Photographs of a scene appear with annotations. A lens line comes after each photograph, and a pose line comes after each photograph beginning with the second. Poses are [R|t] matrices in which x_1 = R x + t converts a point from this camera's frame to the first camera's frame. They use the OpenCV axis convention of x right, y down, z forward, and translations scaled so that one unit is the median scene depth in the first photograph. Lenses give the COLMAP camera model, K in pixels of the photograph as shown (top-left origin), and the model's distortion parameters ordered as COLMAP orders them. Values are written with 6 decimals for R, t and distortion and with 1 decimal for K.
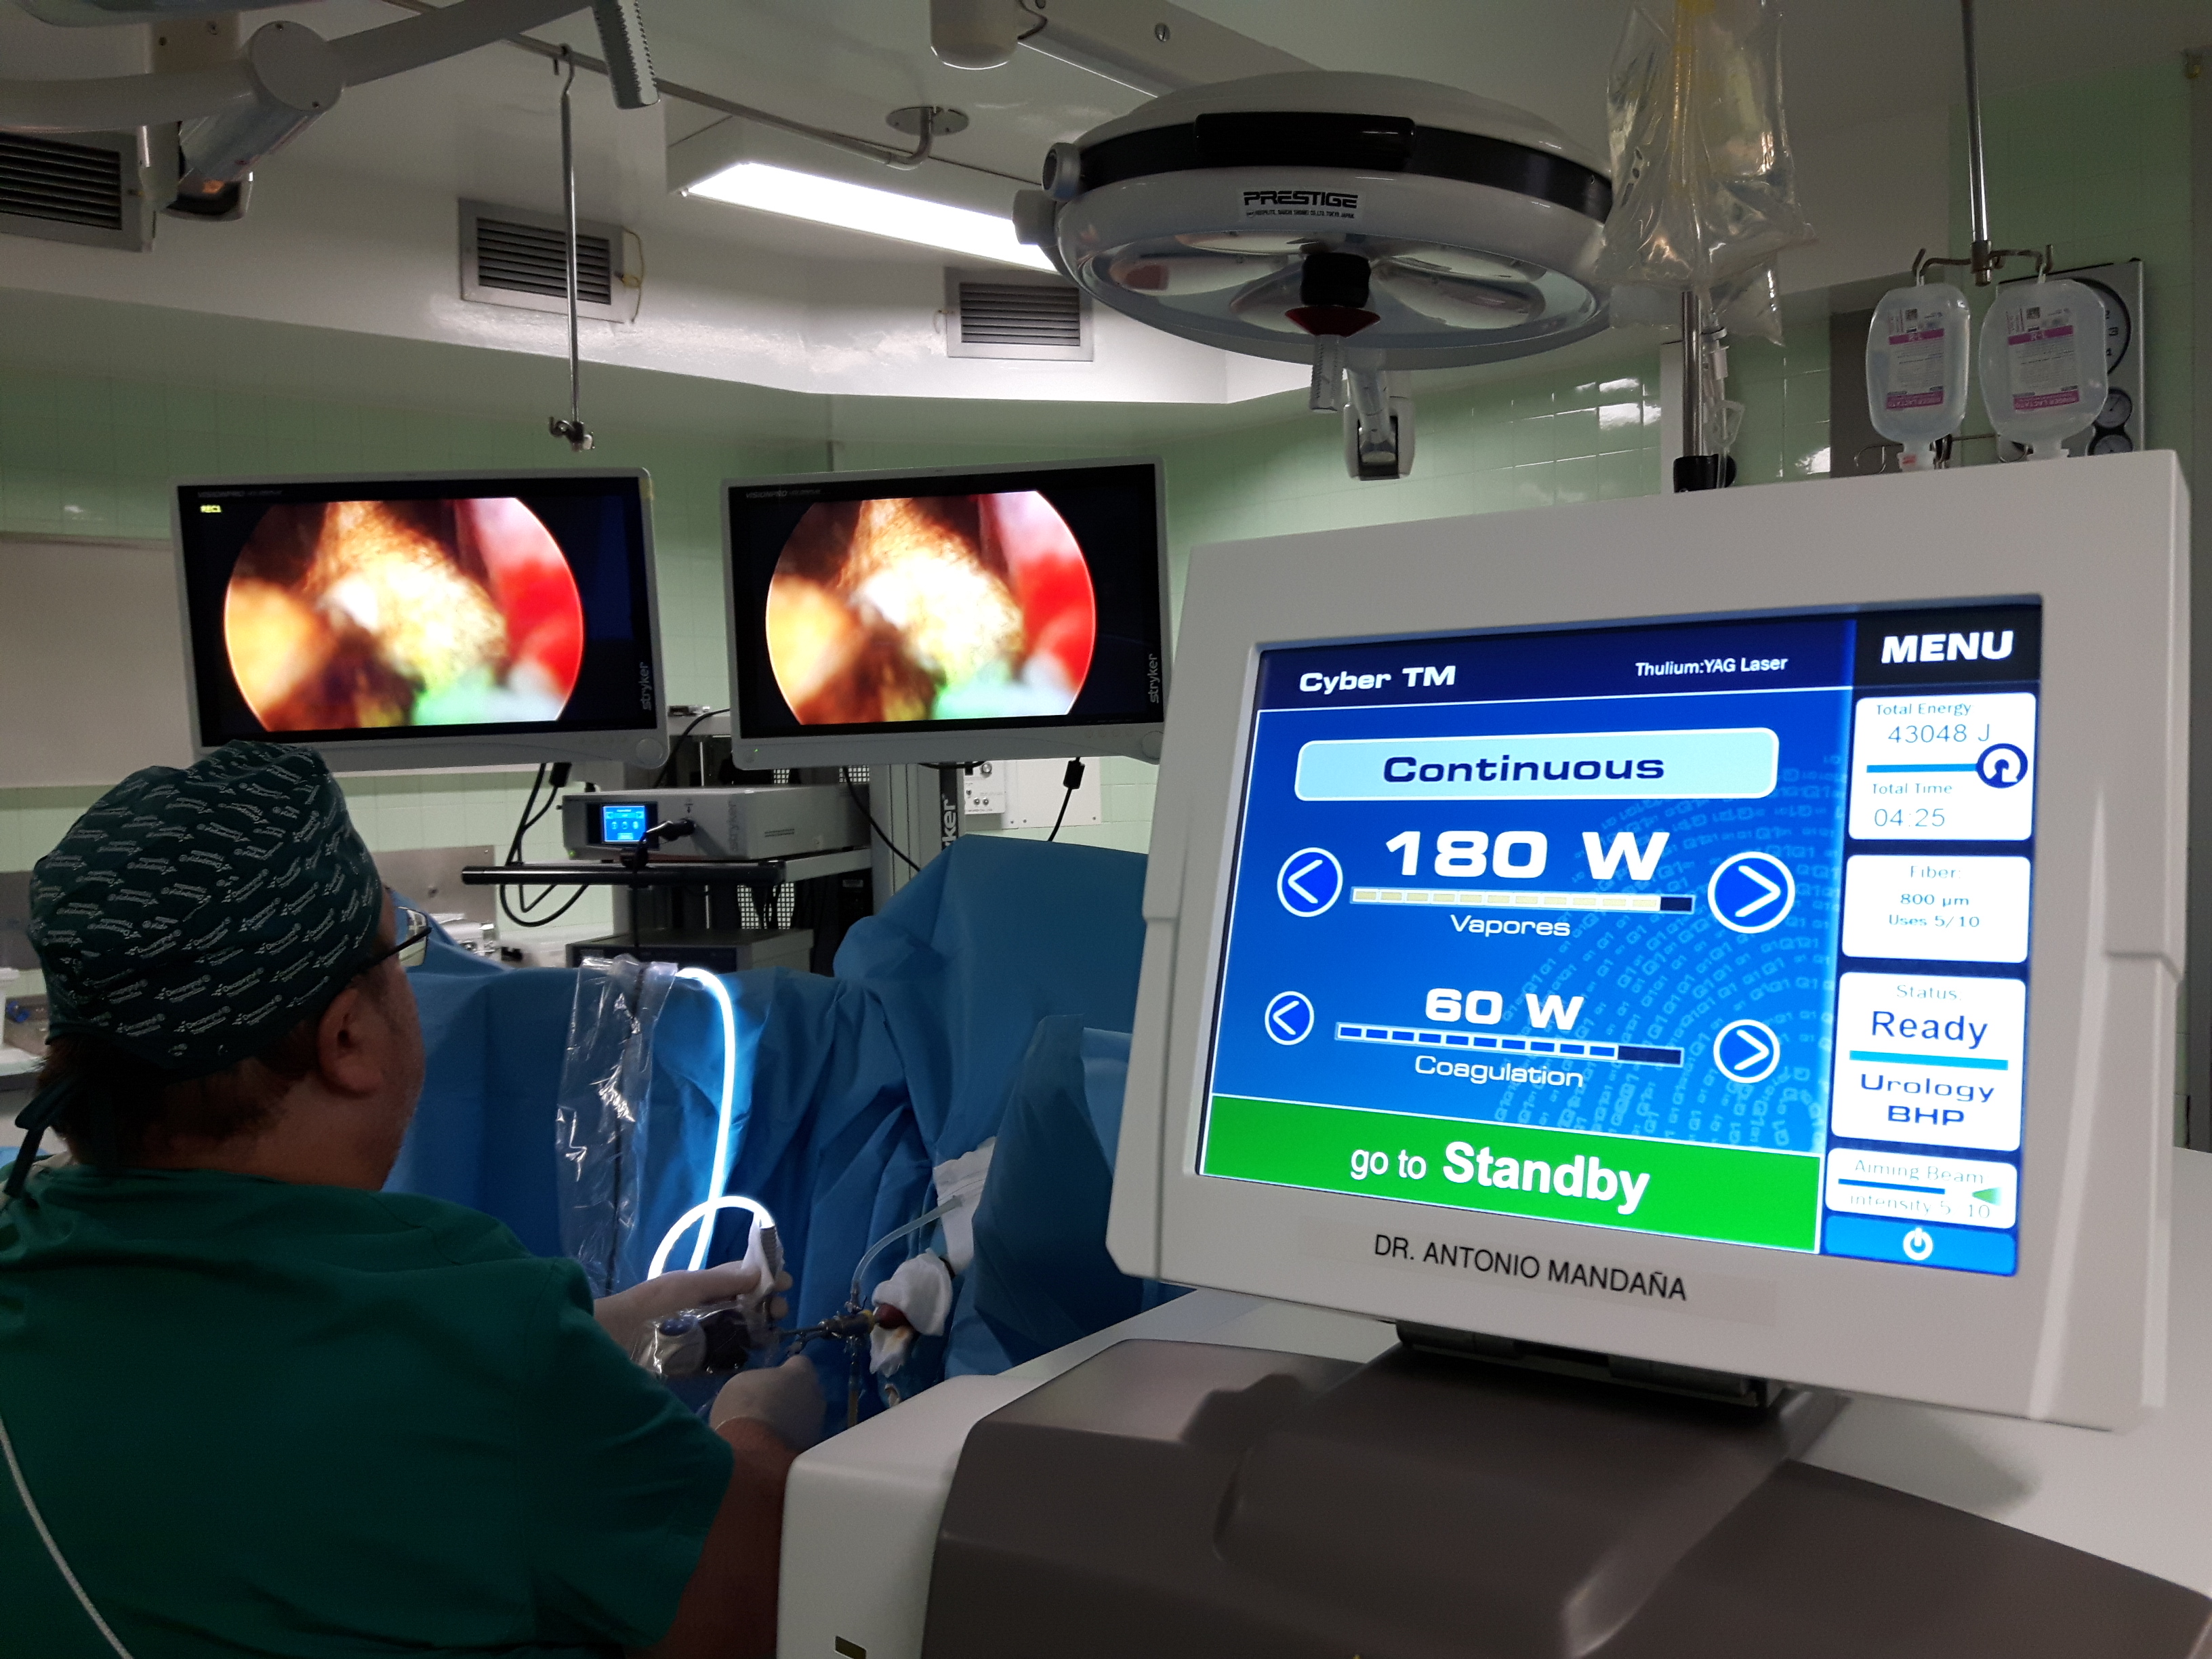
lens RADIAL K [[1921.0, 0, 1106.0], [0, 1921.0, 829.5], [0, 0, 1]] dist [0.214316, -0.594065]
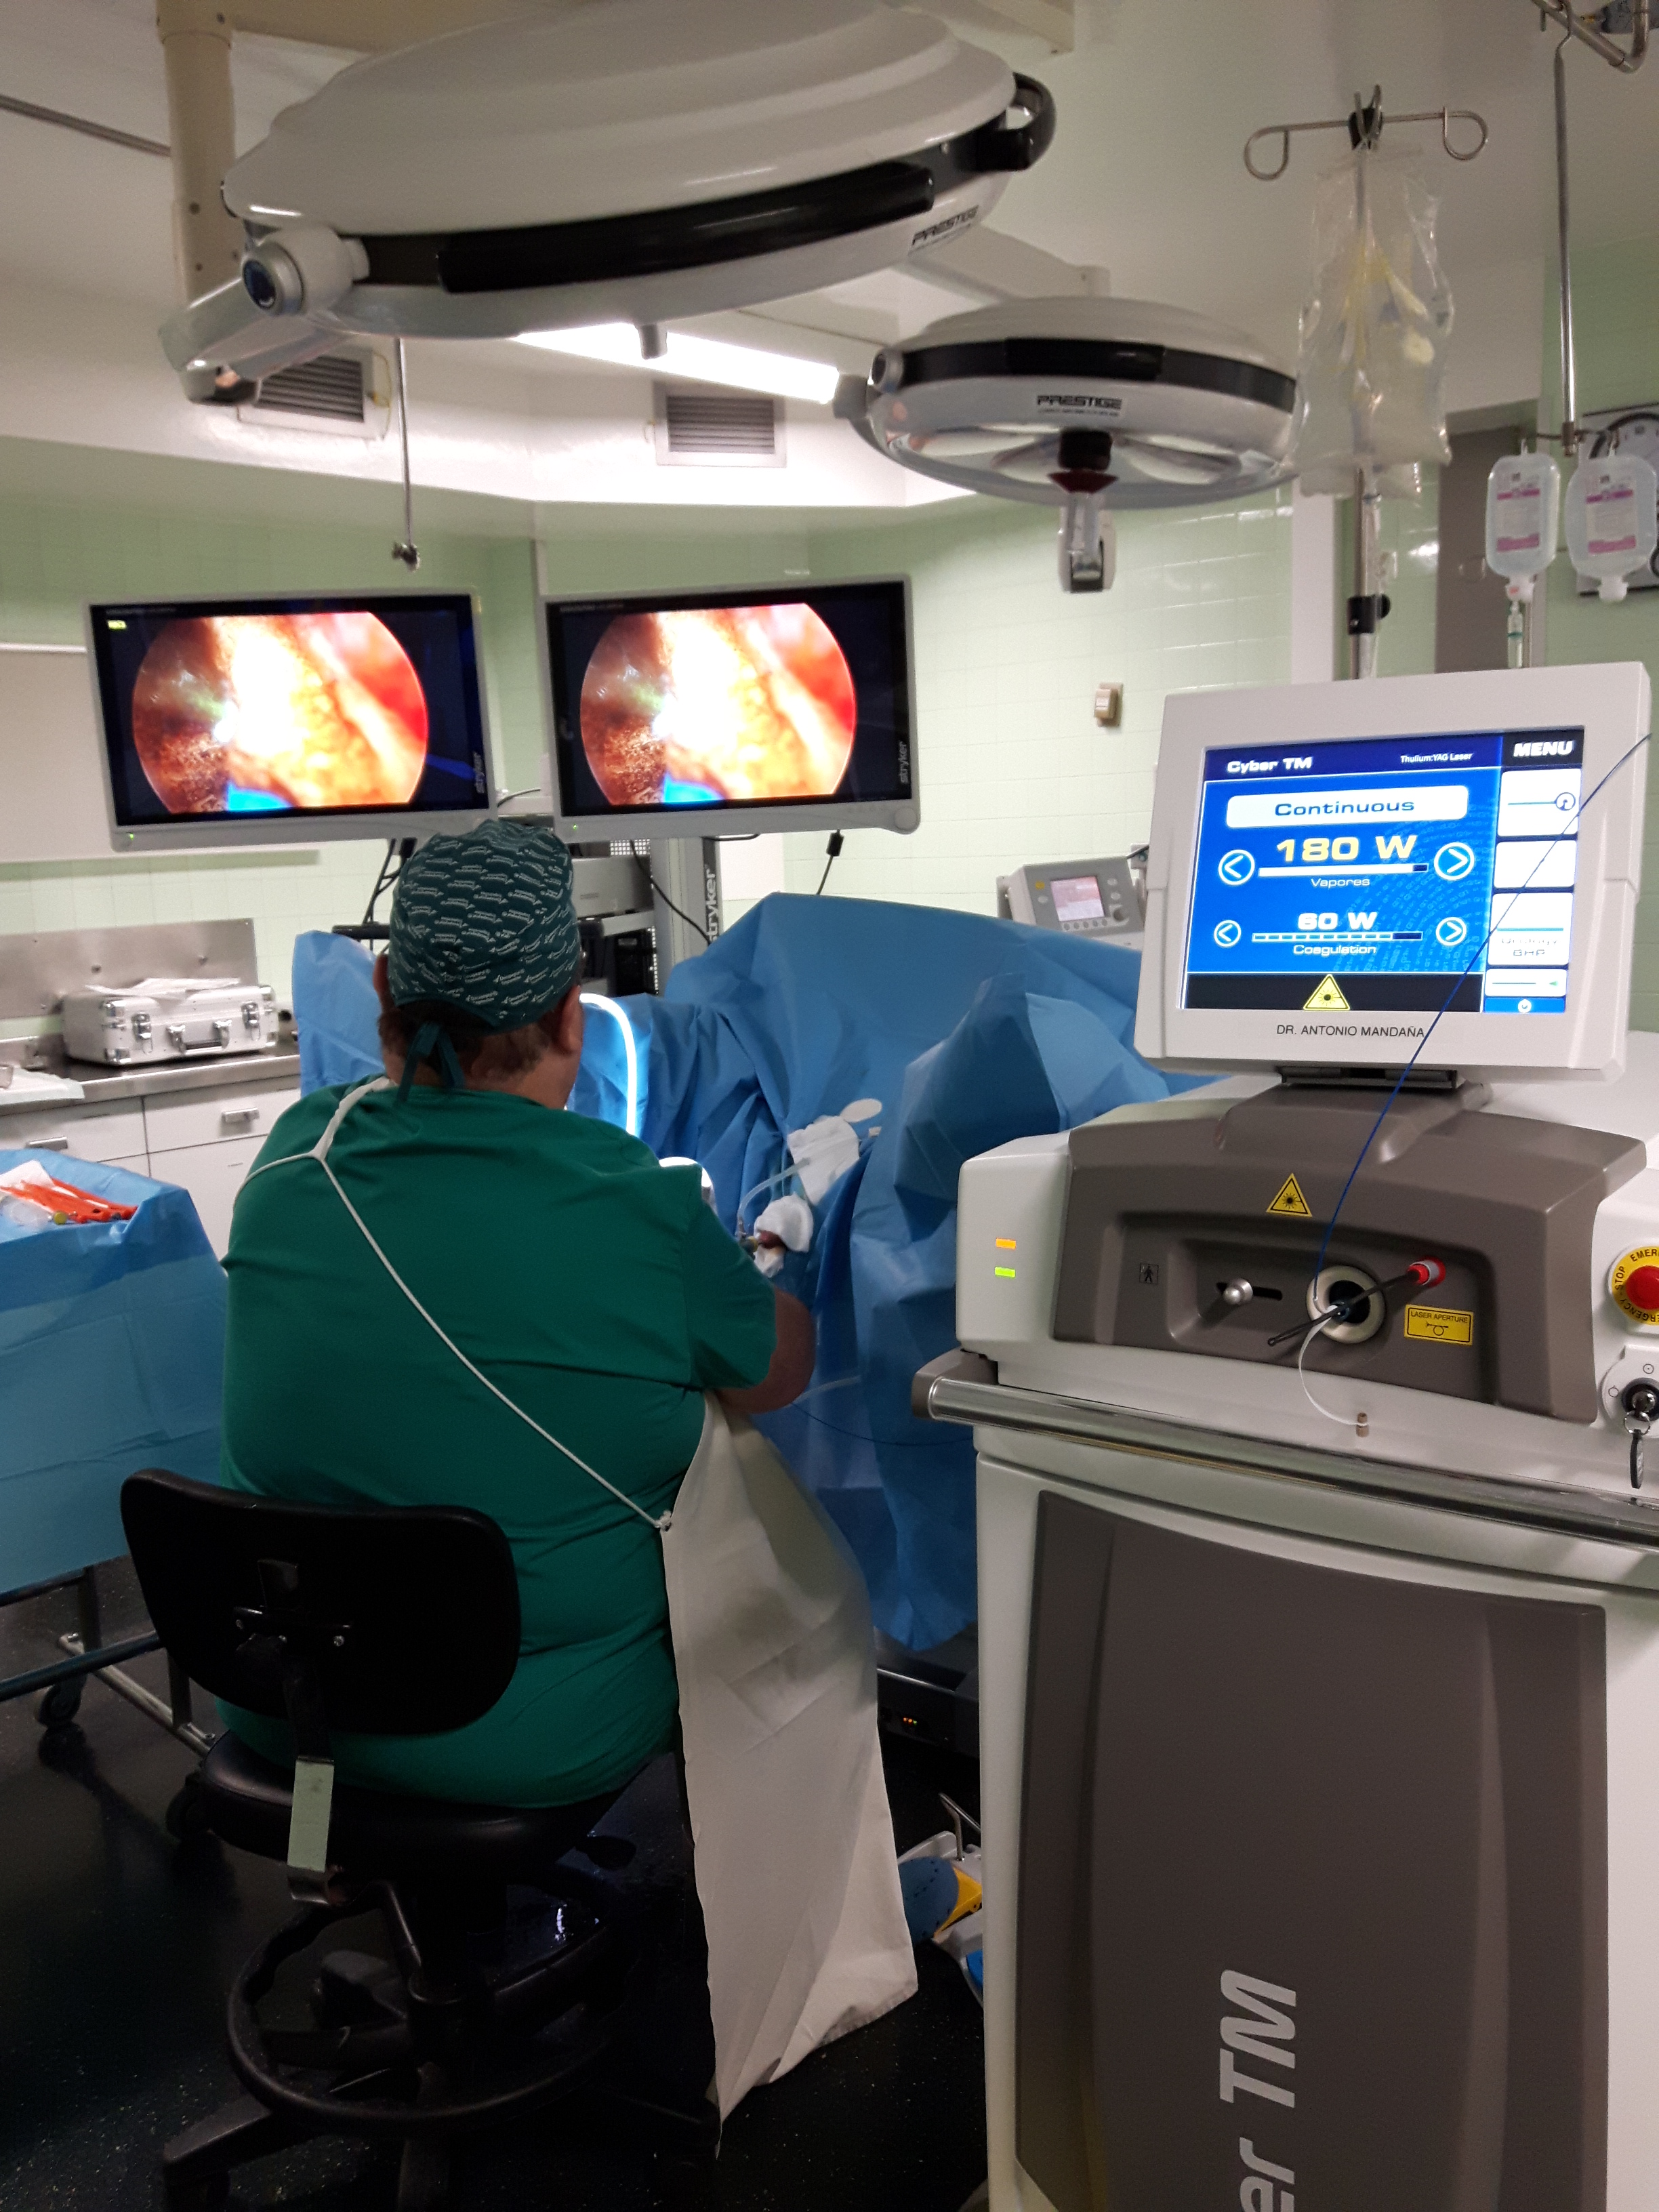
lens RADIAL K [[1966.4, 0, 805.9], [0, 1966.4, 1164.4], [0, 0, 1]] dist [0.141097, -0.391804]
pose [[0.997745, -0.021606, 0.063545, -0.487330], [0.013600, 0.992210, 0.123833, 0.073260], [-0.065725, -0.122689, 0.990266, -1.082614]]
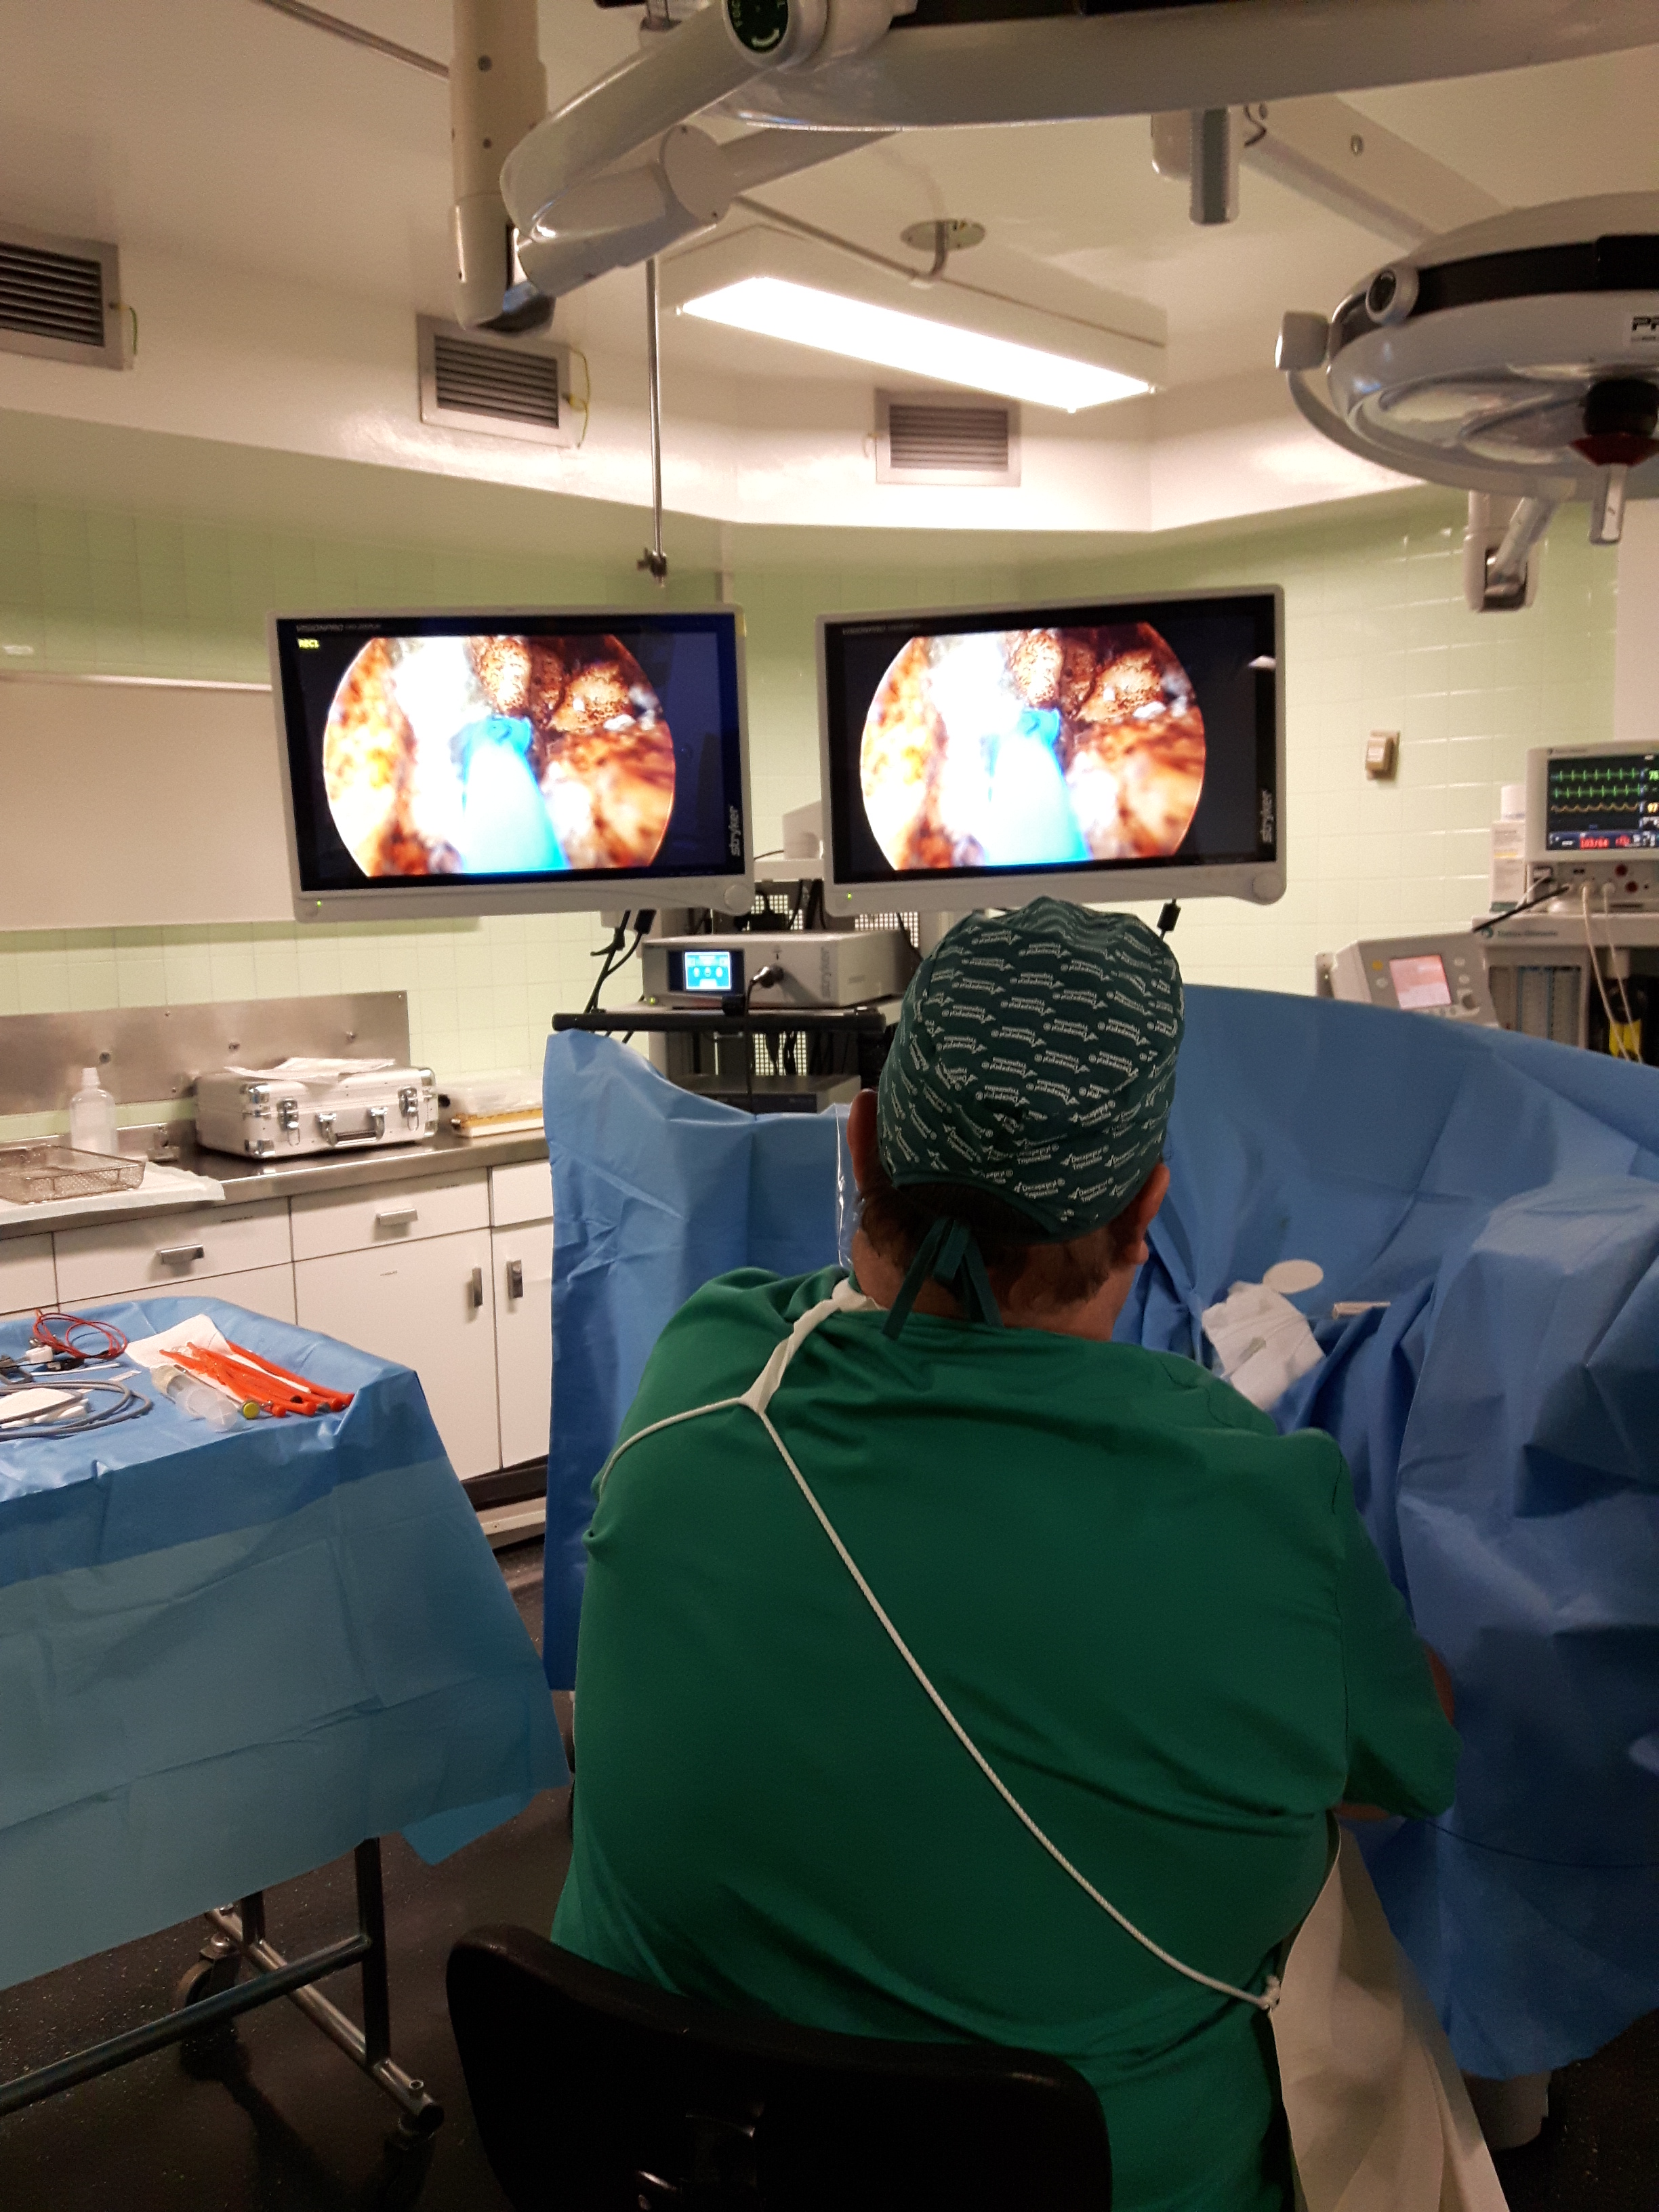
lens RADIAL K [[1915.3, 0, 792.3], [0, 1915.3, 1142.3], [0, 0, 1]] dist [0.222658, -0.585685]
pose [[0.999418, -0.006746, 0.033451, -1.001369], [0.003803, 0.996175, 0.087296, -0.004150], [-0.033912, -0.087118, 0.995621, 0.019646]]
